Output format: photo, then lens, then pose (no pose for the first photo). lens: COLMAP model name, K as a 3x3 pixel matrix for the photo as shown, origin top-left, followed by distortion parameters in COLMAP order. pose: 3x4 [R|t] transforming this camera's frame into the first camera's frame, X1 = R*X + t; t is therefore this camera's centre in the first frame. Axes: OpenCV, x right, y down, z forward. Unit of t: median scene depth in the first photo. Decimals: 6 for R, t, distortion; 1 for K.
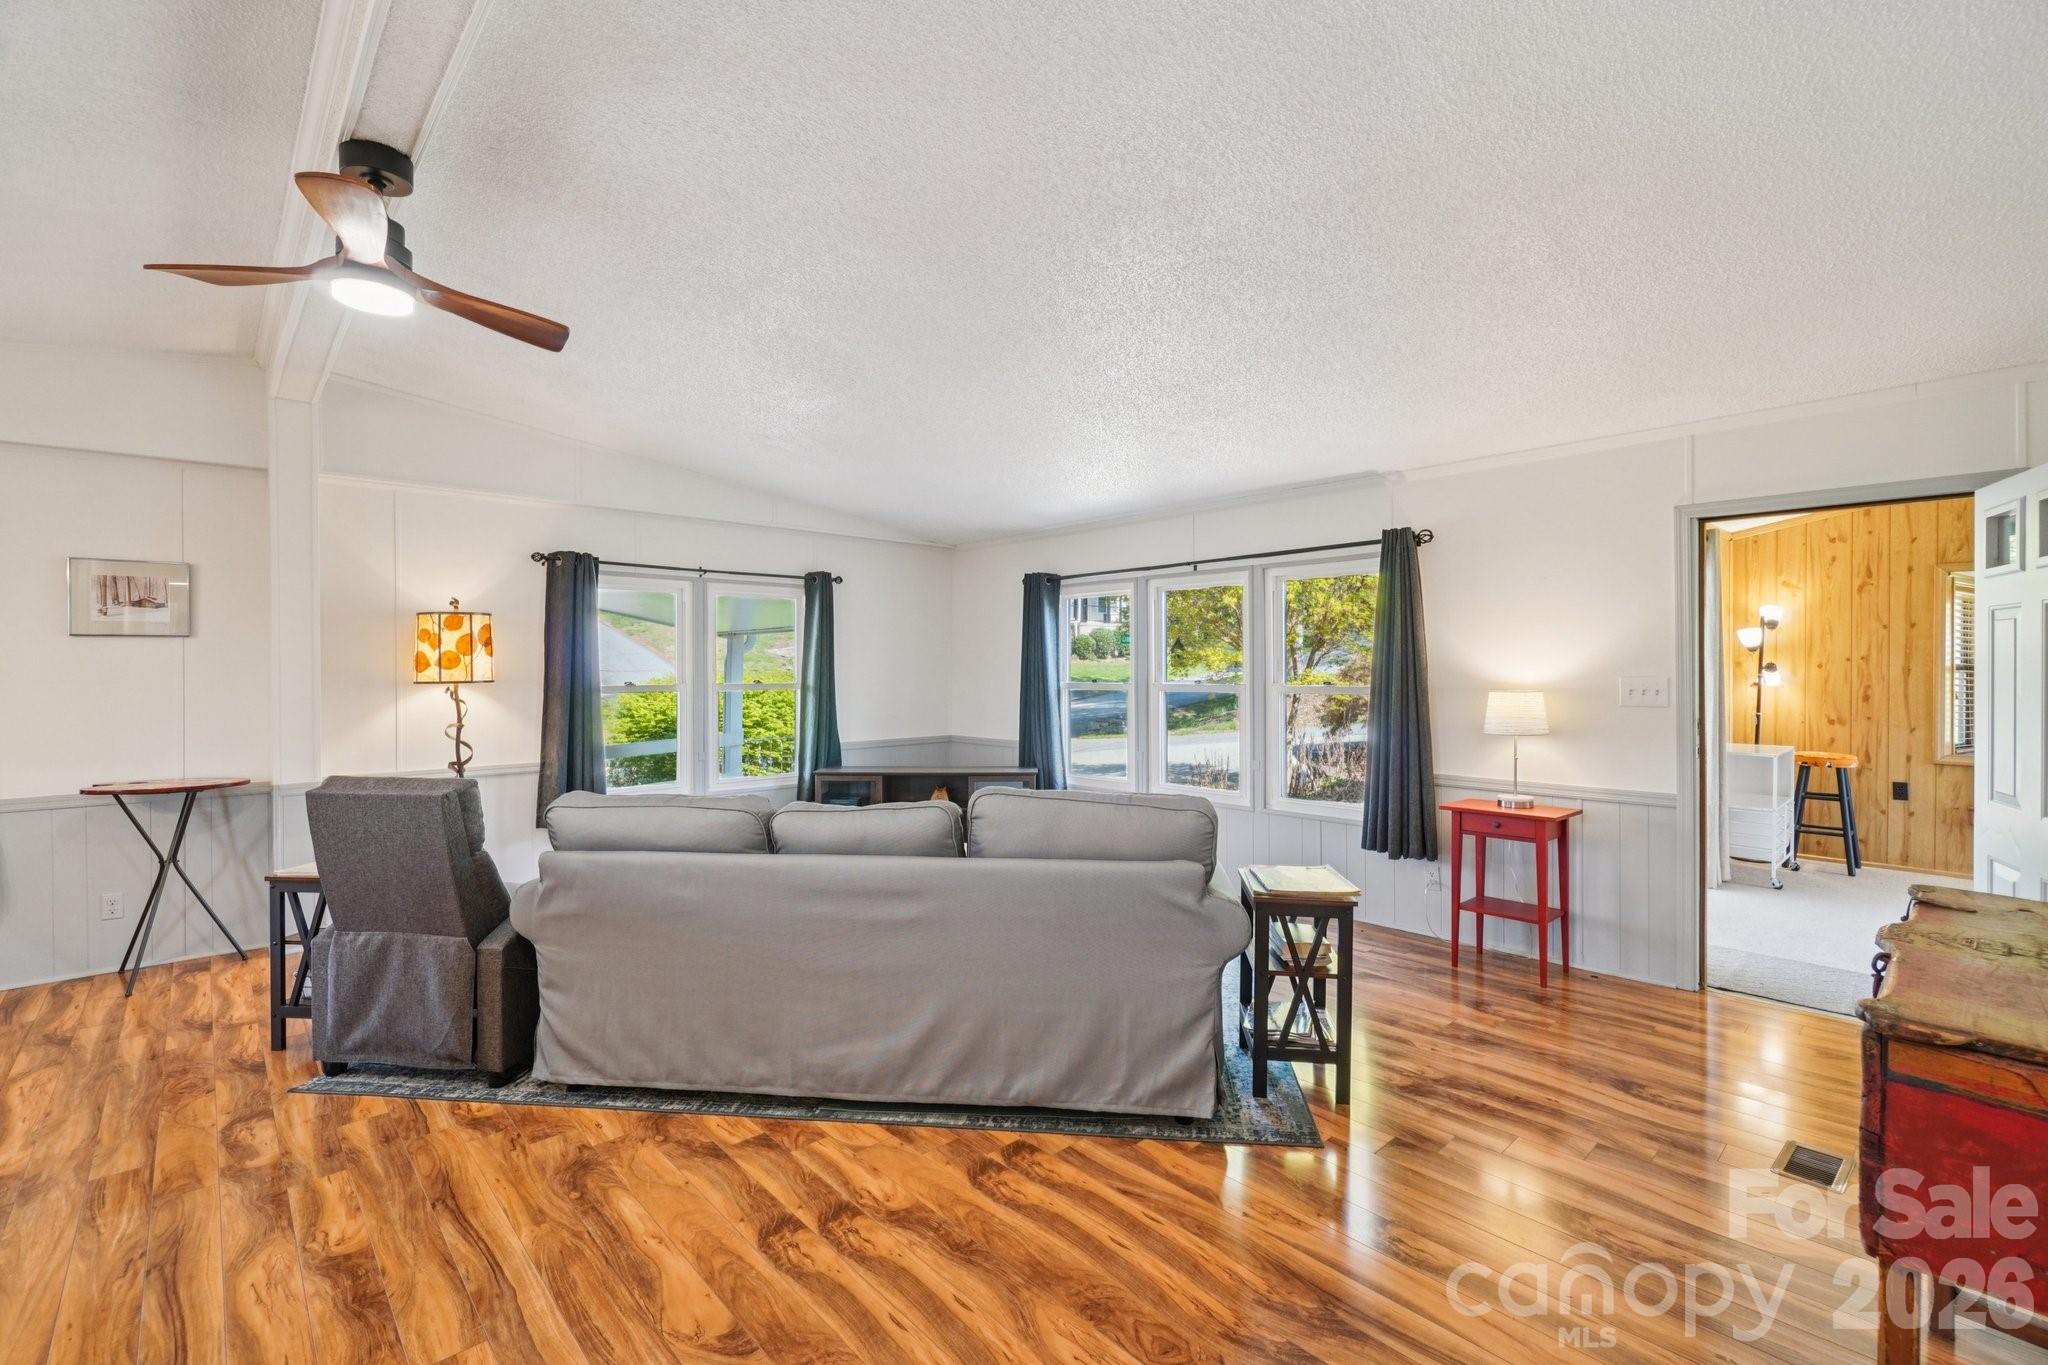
lens RADIAL K [[896.2, 0, 1020.9], [0, 896.2, 665.4], [0, 0, 1]] dist [-0.003592, -0.001998]
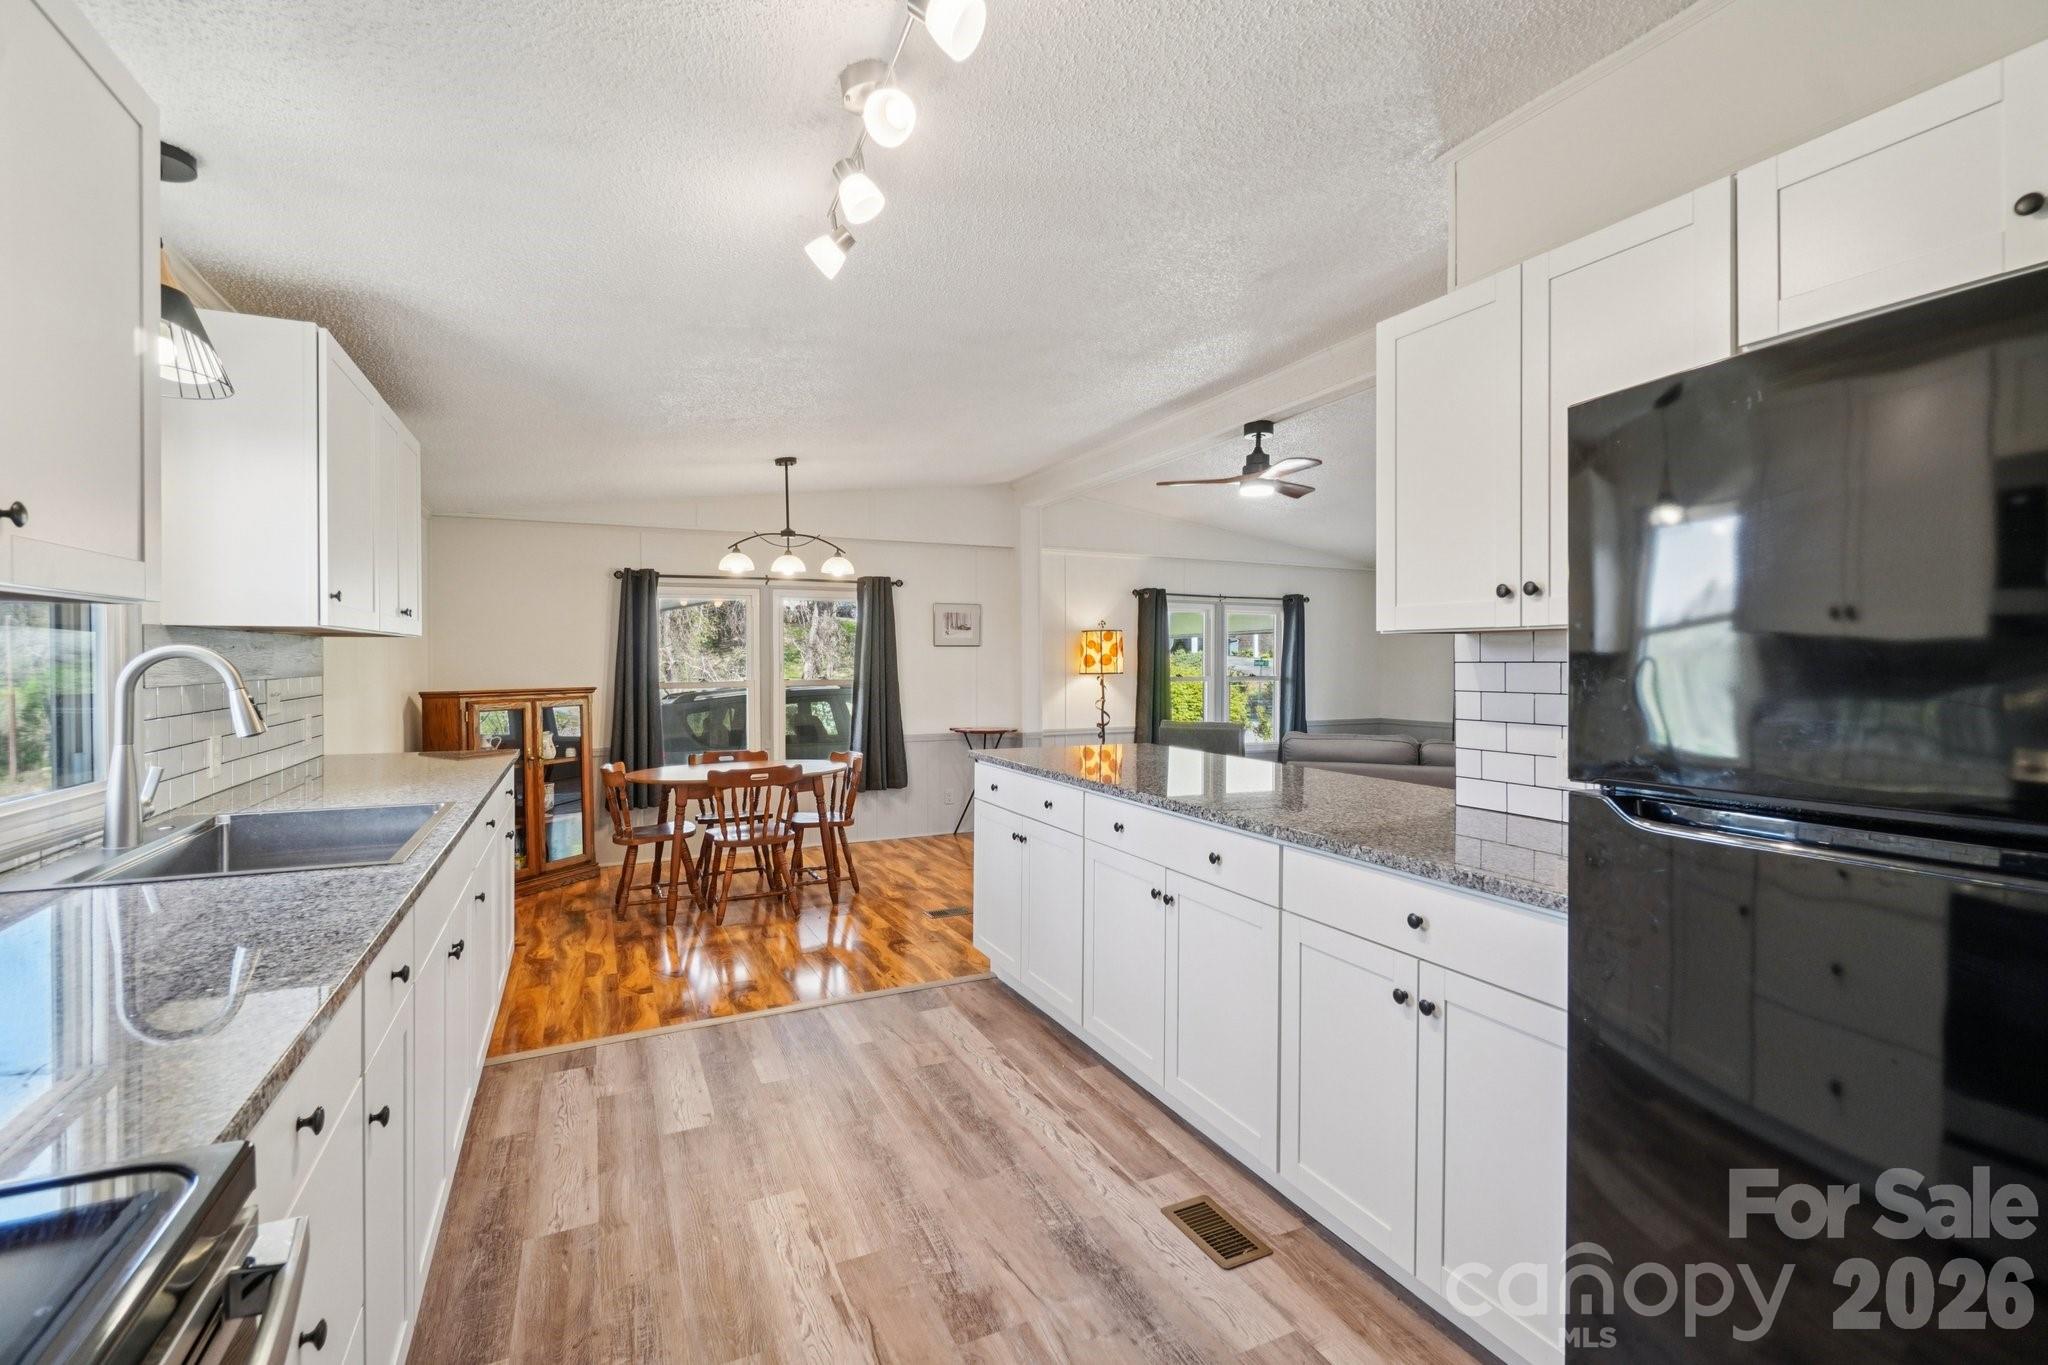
lens RADIAL K [[896.2, 0, 1034.2], [0, 896.2, 664.6], [0, 0, 1]] dist [-0.003592, -0.001998]
pose [[0.961072, 0.002033, -0.276289, -0.318253], [-0.001385, 0.999996, 0.002539, -0.000636], [0.276293, -0.002057, 0.961071, -0.599712]]
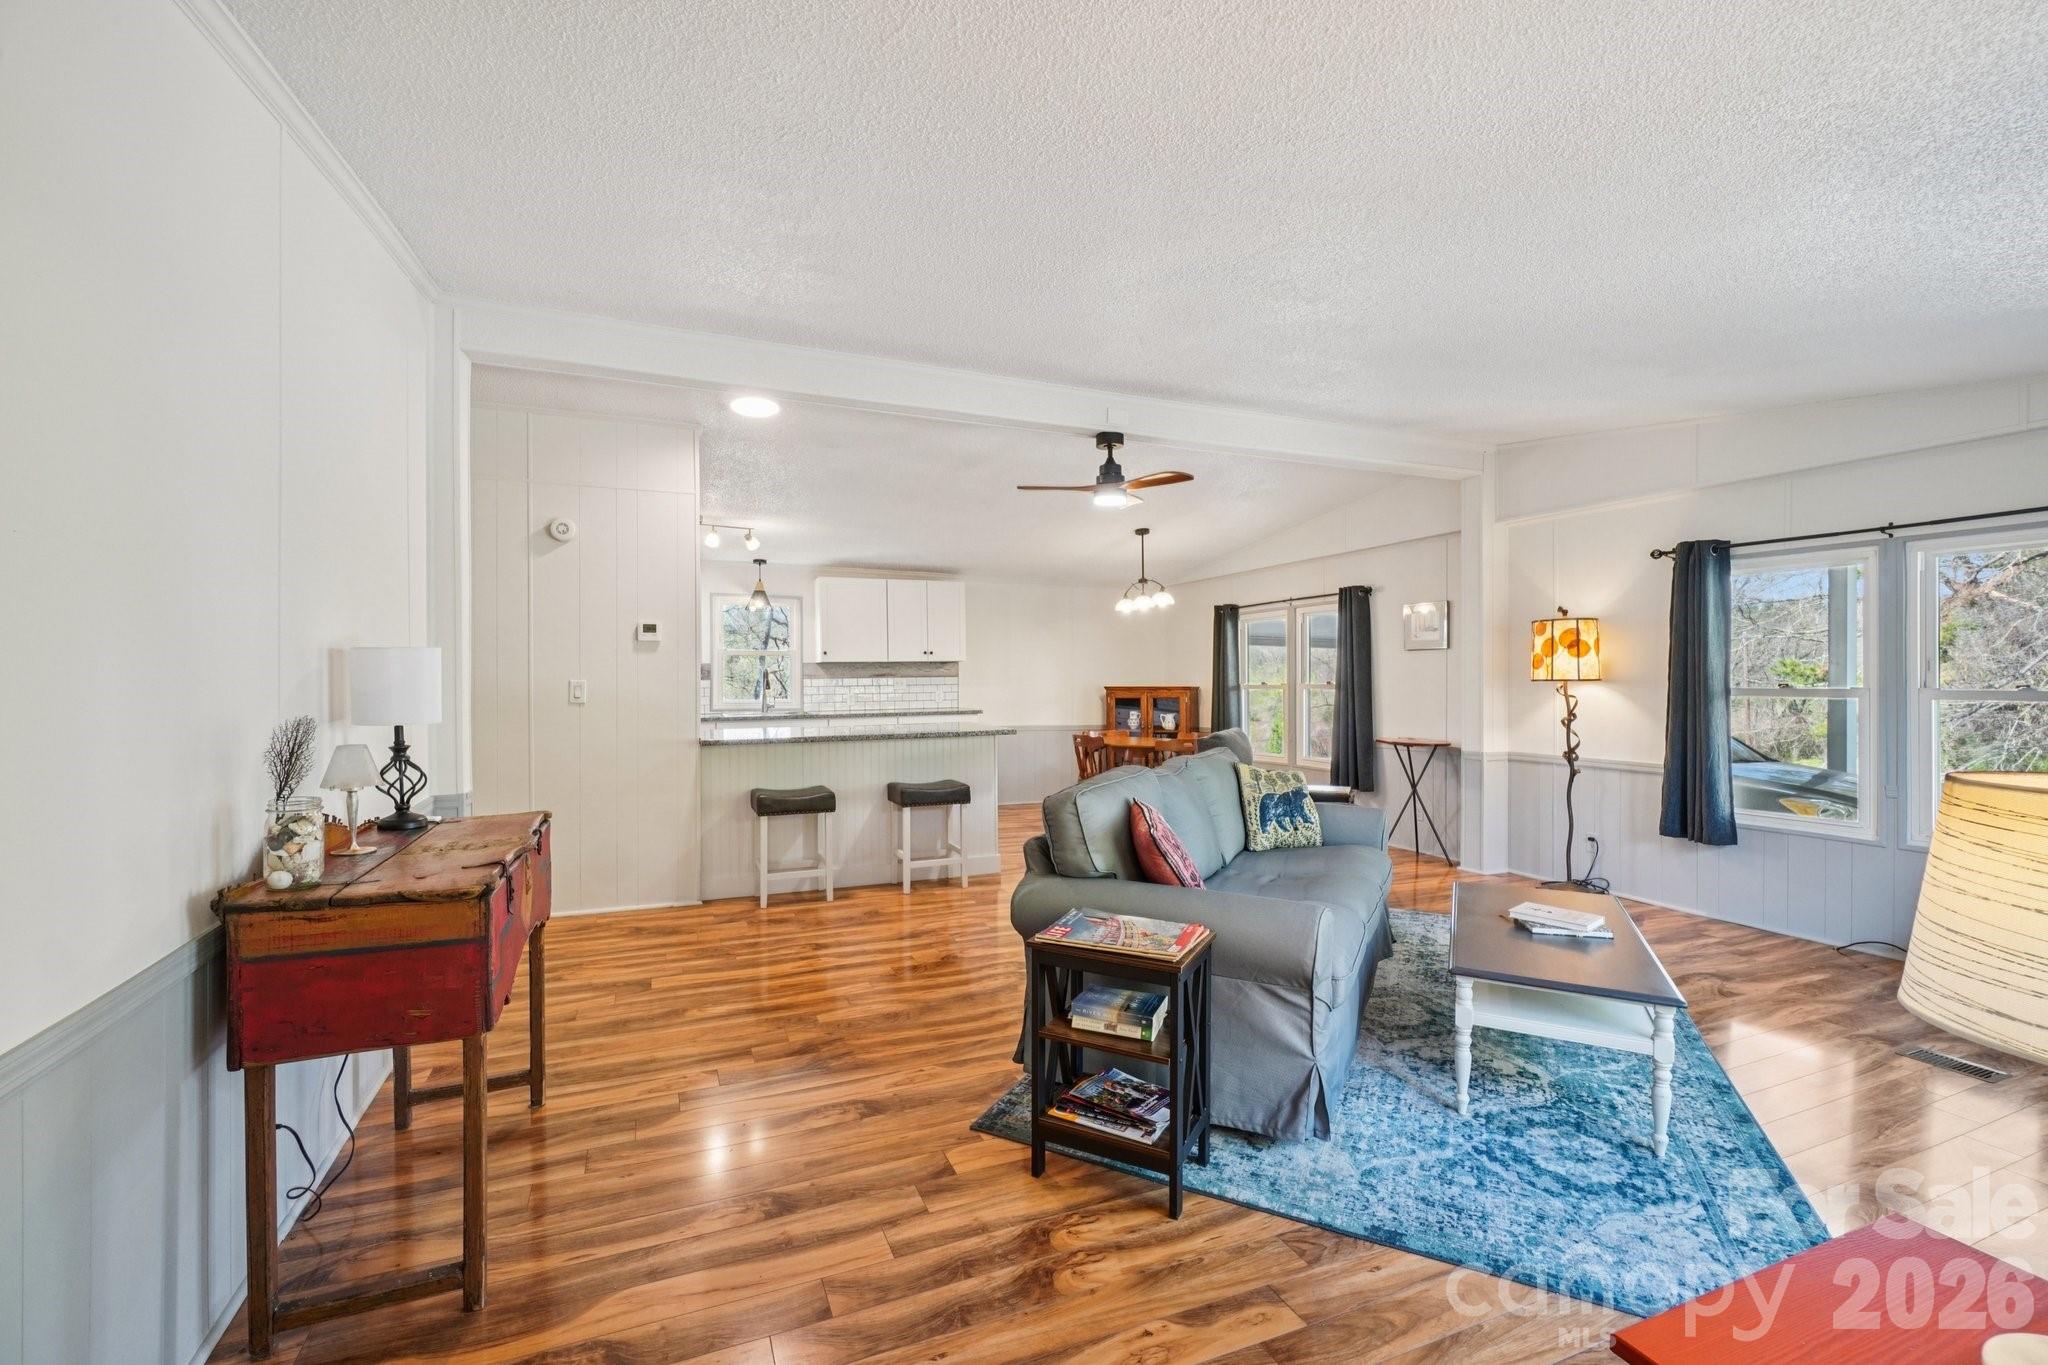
lens RADIAL K [[896.2, 0, 1019.3], [0, 896.2, 690.8], [0, 0, 1]] dist [-0.003592, -0.001998]
pose [[-0.346646, 0.020063, -0.937781, 0.703948], [0.006865, 0.999799, 0.018853, 0.006094], [0.937971, 0.000097, -0.346714, 0.774561]]
